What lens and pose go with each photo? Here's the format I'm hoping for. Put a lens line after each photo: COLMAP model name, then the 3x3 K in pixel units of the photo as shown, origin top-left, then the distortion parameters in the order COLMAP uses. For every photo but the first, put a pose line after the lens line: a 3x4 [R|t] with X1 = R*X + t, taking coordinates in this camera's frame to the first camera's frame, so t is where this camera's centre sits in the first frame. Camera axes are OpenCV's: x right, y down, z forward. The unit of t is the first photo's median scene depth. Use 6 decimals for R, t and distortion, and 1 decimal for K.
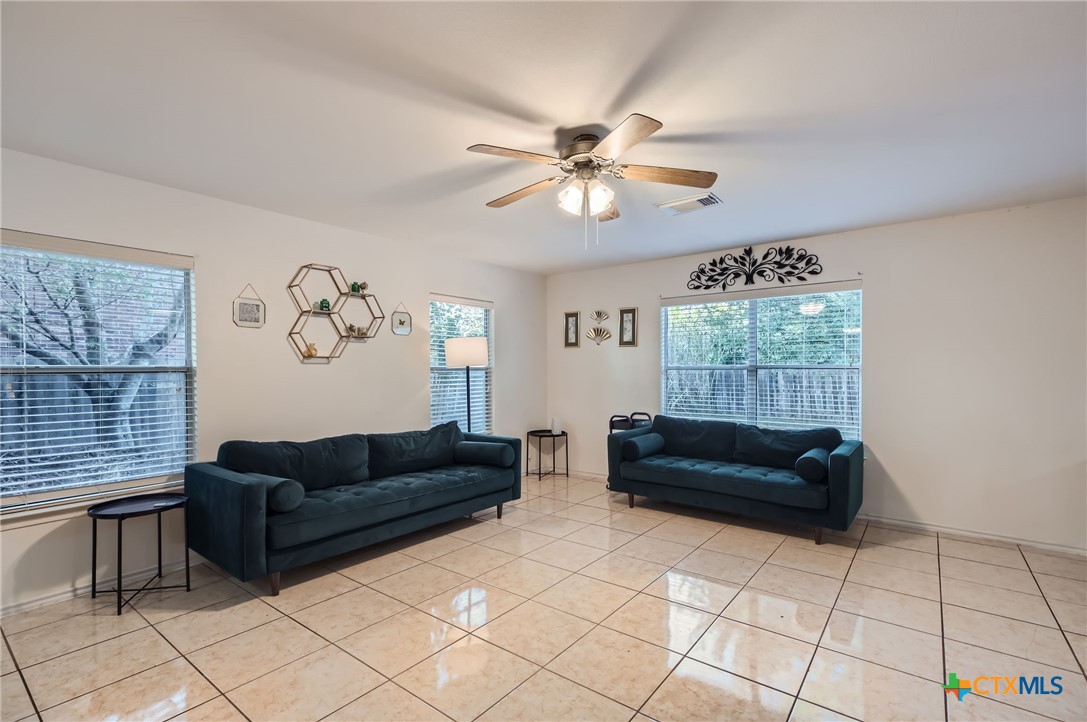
lens RADIAL K [[492.9, 0, 545.0], [0, 492.9, 369.8], [0, 0, 1]] dist [0.007828, 0.001576]
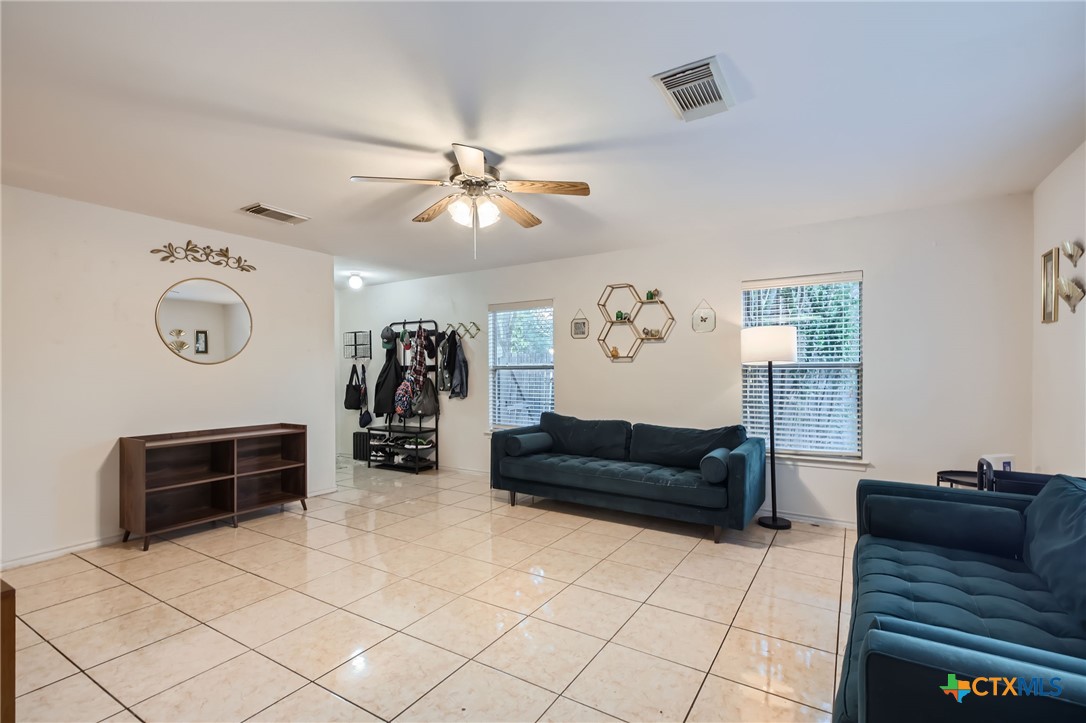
lens RADIAL K [[492.4, 0, 549.5], [0, 492.4, 367.0], [0, 0, 1]] dist [0.007828, 0.001576]
pose [[0.121565, 0.002427, -0.992580, 0.650333], [0.002718, 0.999992, 0.002778, -0.003805], [0.992580, -0.003035, 0.121558, 0.555949]]
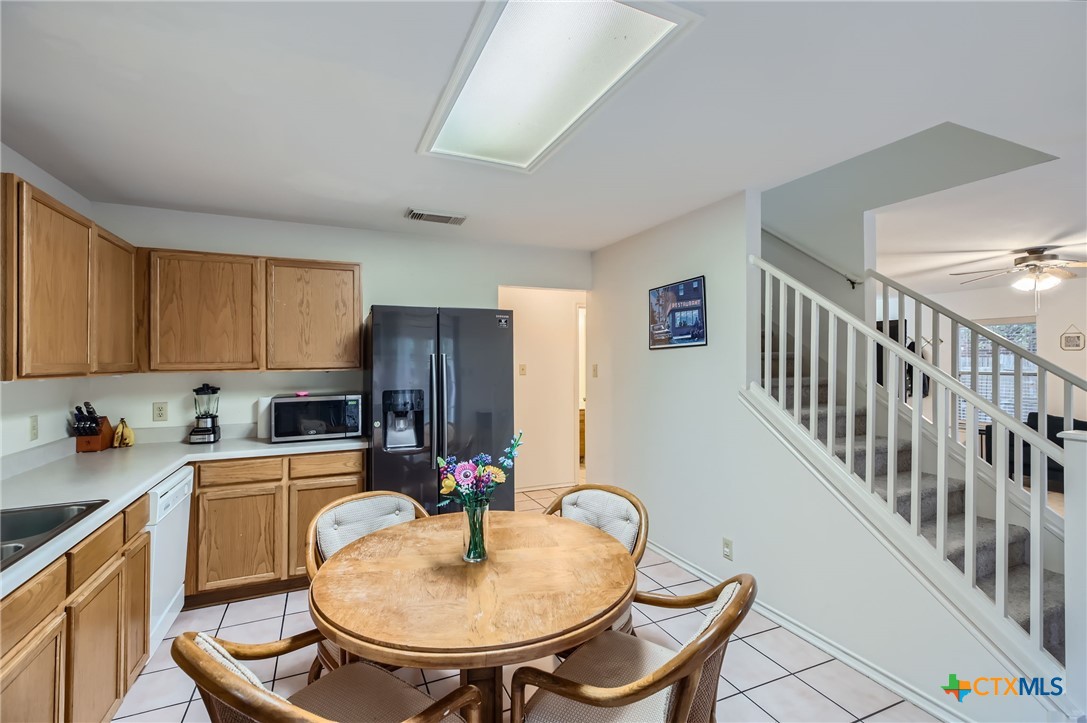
lens RADIAL K [[492.9, 0, 546.7], [0, 492.9, 355.6], [0, 0, 1]] dist [0.007828, 0.001576]
pose [[-0.463569, -0.008580, -0.886019, 1.337741], [-0.002434, 0.999962, -0.008410, -0.035993], [0.886058, -0.001741, -0.463572, 0.147245]]
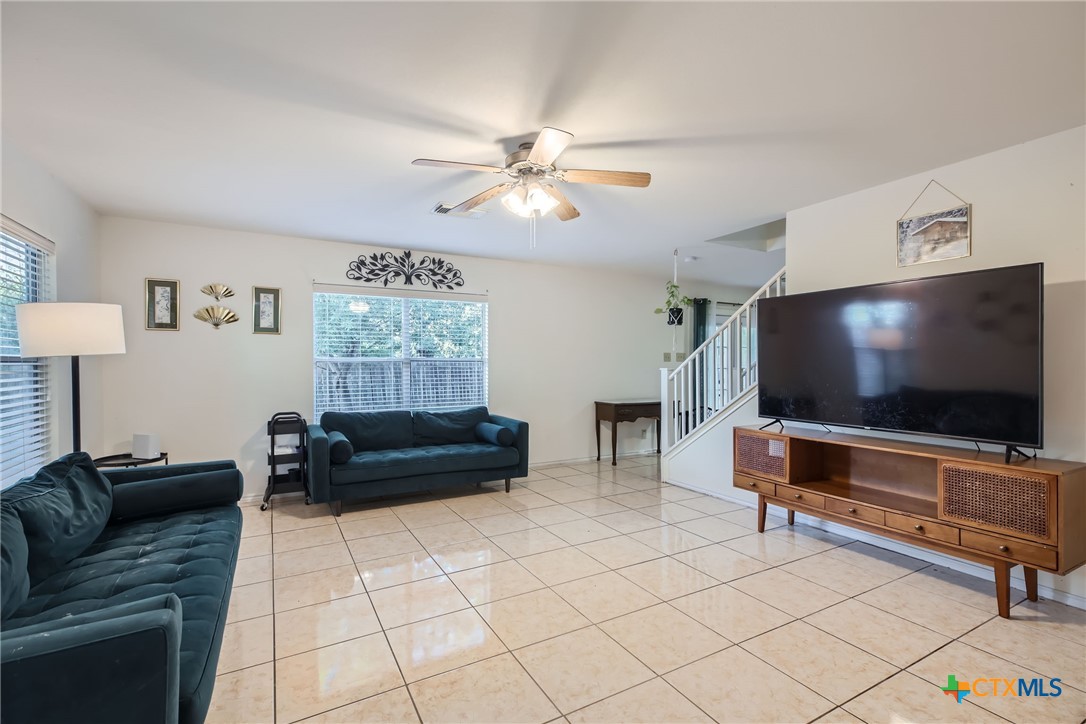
lens RADIAL K [[492.4, 0, 542.0], [0, 492.4, 362.9], [0, 0, 1]] dist [0.007828, 0.001576]
pose [[0.390396, -0.000687, 0.920647, -0.487123], [0.001364, 0.999999, 0.000168, 0.001946], [-0.920646, 0.001190, 0.390396, 0.299800]]
